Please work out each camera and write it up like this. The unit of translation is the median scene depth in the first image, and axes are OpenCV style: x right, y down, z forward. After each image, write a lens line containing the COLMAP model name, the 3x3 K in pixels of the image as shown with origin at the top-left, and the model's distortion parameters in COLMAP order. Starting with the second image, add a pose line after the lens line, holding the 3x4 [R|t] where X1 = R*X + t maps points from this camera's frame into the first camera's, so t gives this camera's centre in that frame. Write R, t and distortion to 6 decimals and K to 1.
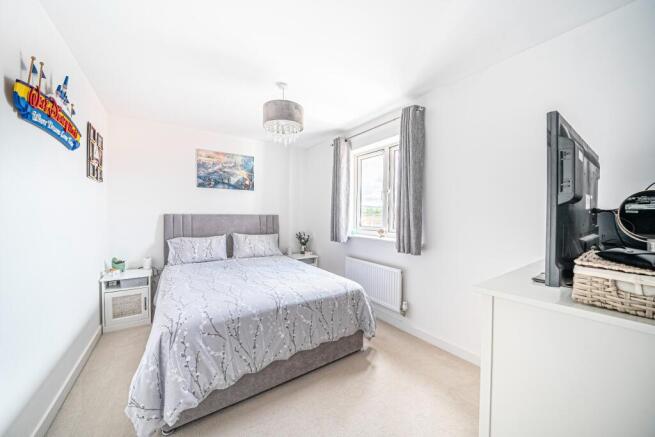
lens RADIAL K [[228.1, 0, 321.1], [0, 228.1, 211.7], [0, 0, 1]] dist [-0.014355, 0.001057]
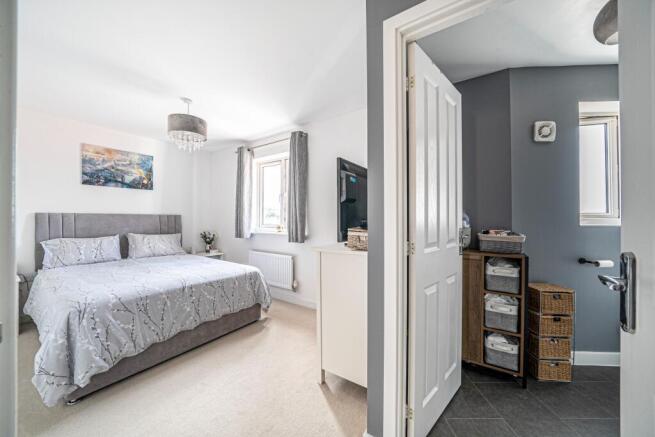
lens RADIAL K [[228.1, 0, 322.0], [0, 228.1, 215.1], [0, 0, 1]] dist [-0.014355, 0.001057]
pose [[0.928427, -0.001899, 0.371510, 0.033493], [0.002460, 0.999996, -0.001036, 0.028172], [-0.371507, 0.001876, 0.928428, -0.289389]]
